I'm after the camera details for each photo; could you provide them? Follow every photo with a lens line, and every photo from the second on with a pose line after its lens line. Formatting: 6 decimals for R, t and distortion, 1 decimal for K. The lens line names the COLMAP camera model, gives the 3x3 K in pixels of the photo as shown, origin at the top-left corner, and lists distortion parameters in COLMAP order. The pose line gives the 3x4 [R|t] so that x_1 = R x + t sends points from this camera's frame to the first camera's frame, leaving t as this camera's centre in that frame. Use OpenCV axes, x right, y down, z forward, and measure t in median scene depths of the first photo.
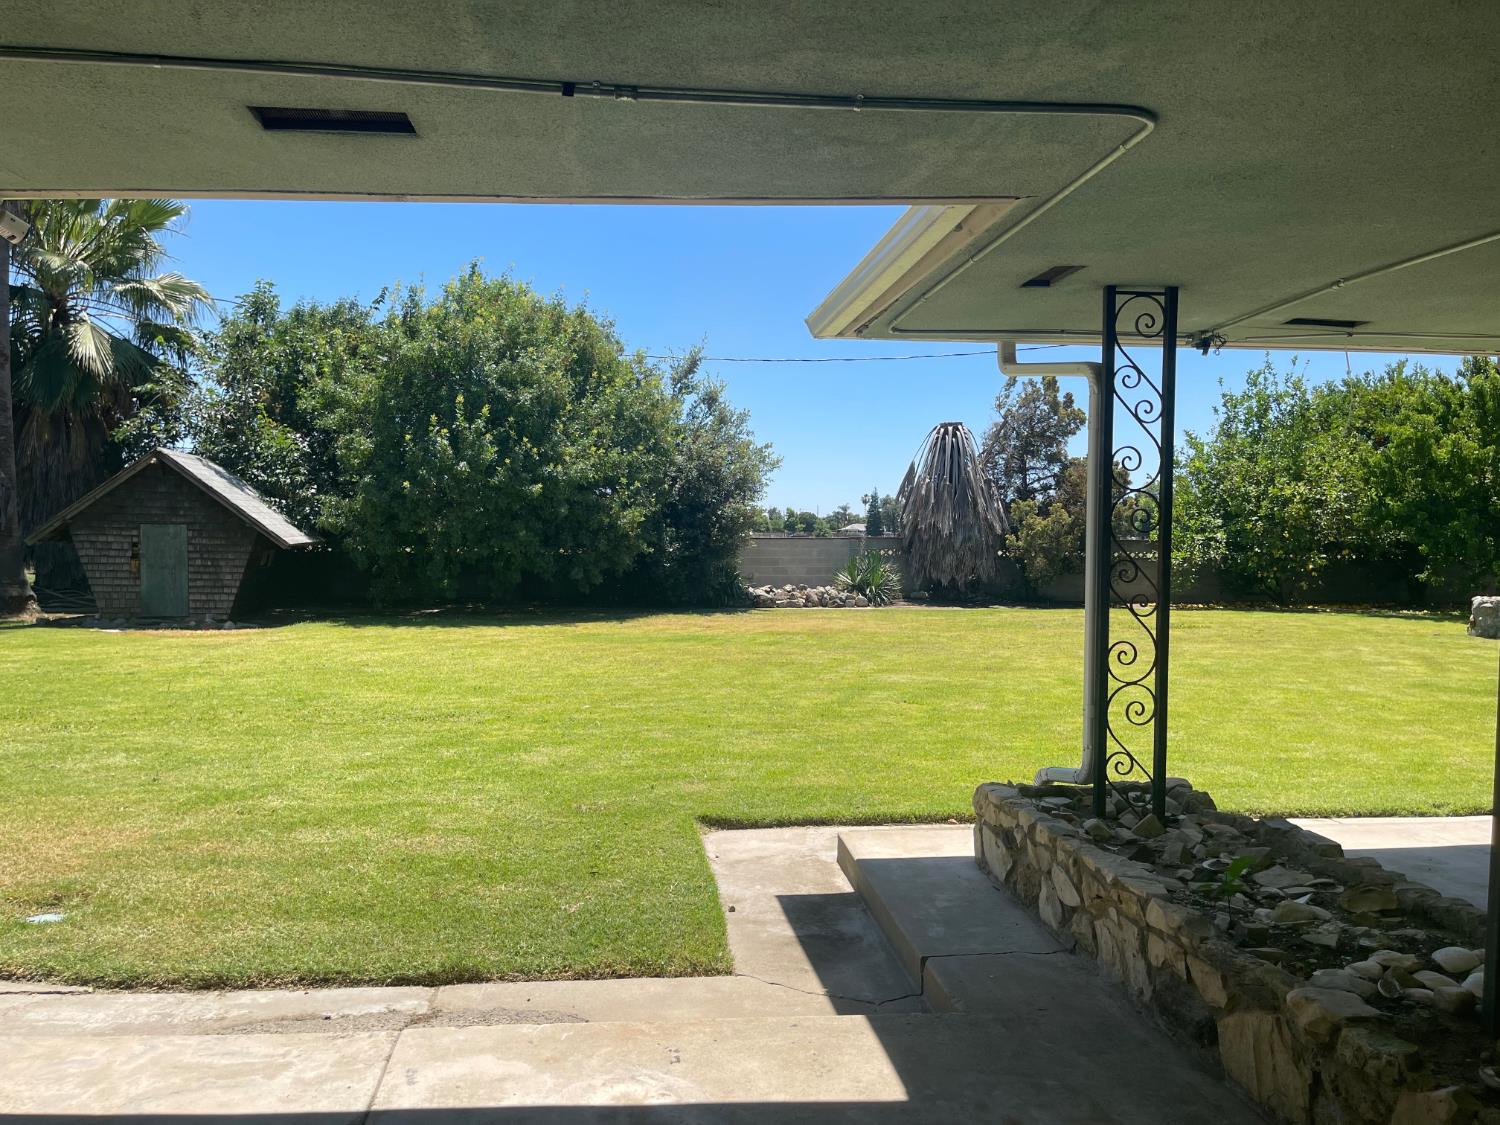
lens RADIAL K [[1128.6, 0, 748.5], [0, 1128.6, 571.1], [0, 0, 1]] dist [0.077510, -0.129218]
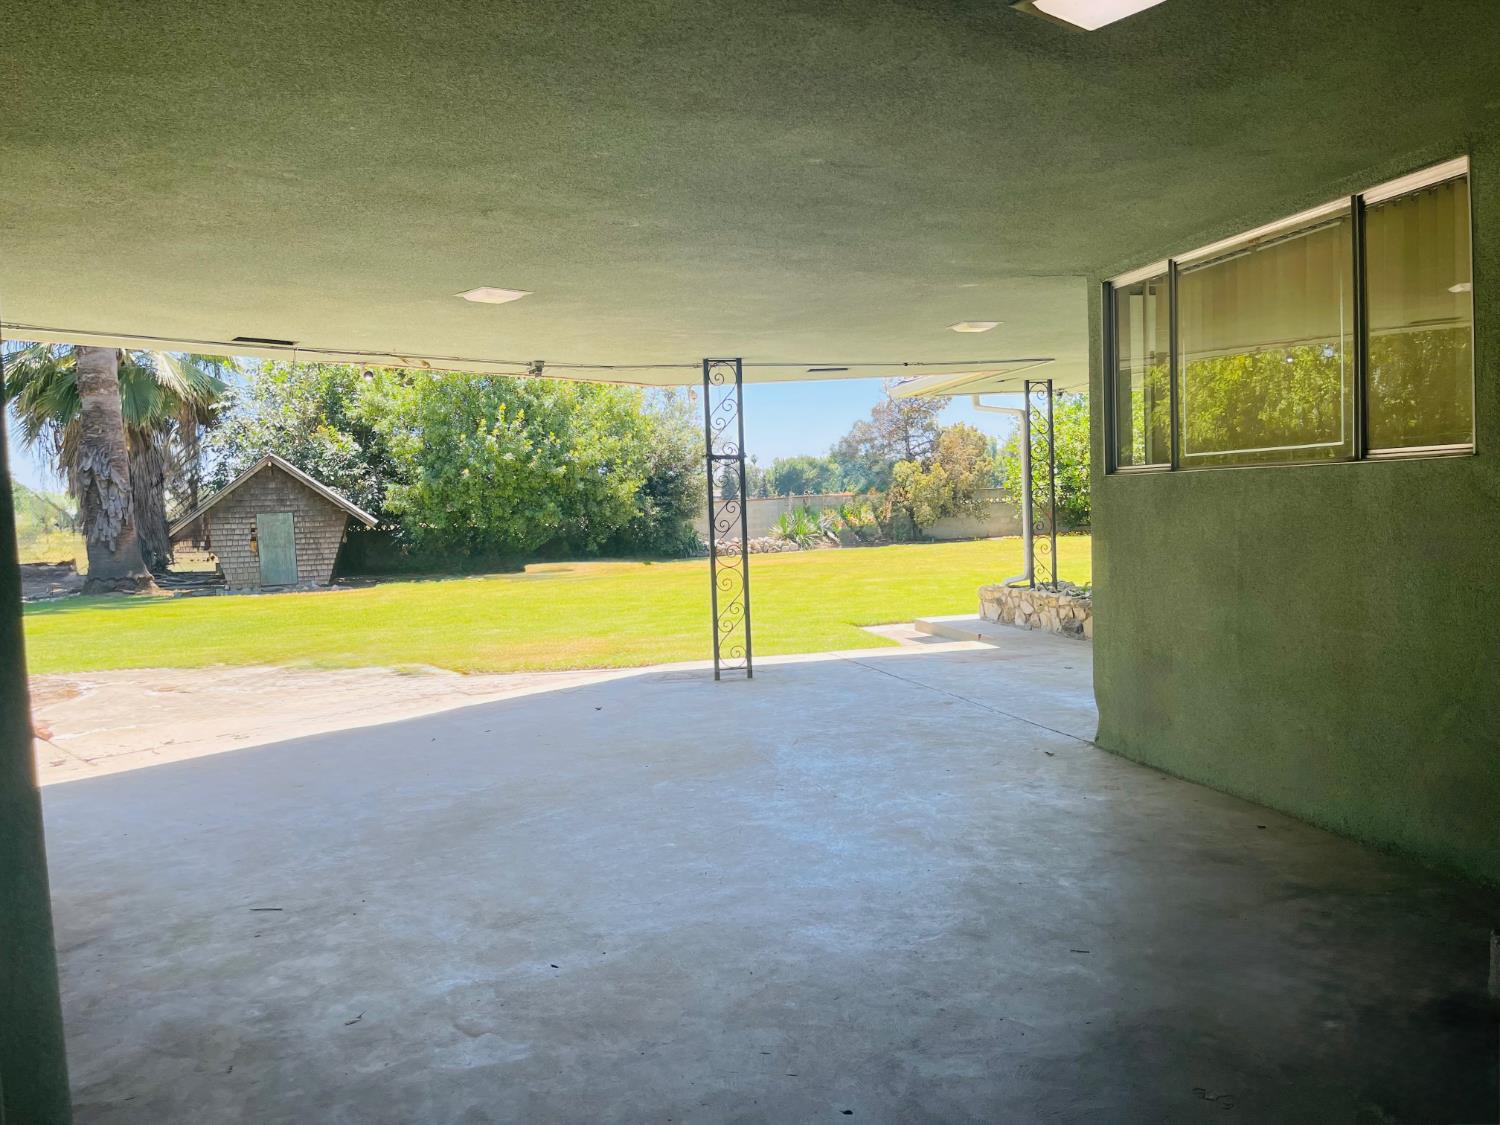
lens RADIAL K [[1121.3, 0, 750.0], [0, 1121.3, 562.5], [0, 0, 1]] dist [0.068179, -0.096734]
pose [[0.989628, -0.059361, 0.130819, -0.138837], [0.056625, 0.998094, 0.024540, 0.012469], [-0.132026, -0.016878, 0.991102, -0.304011]]
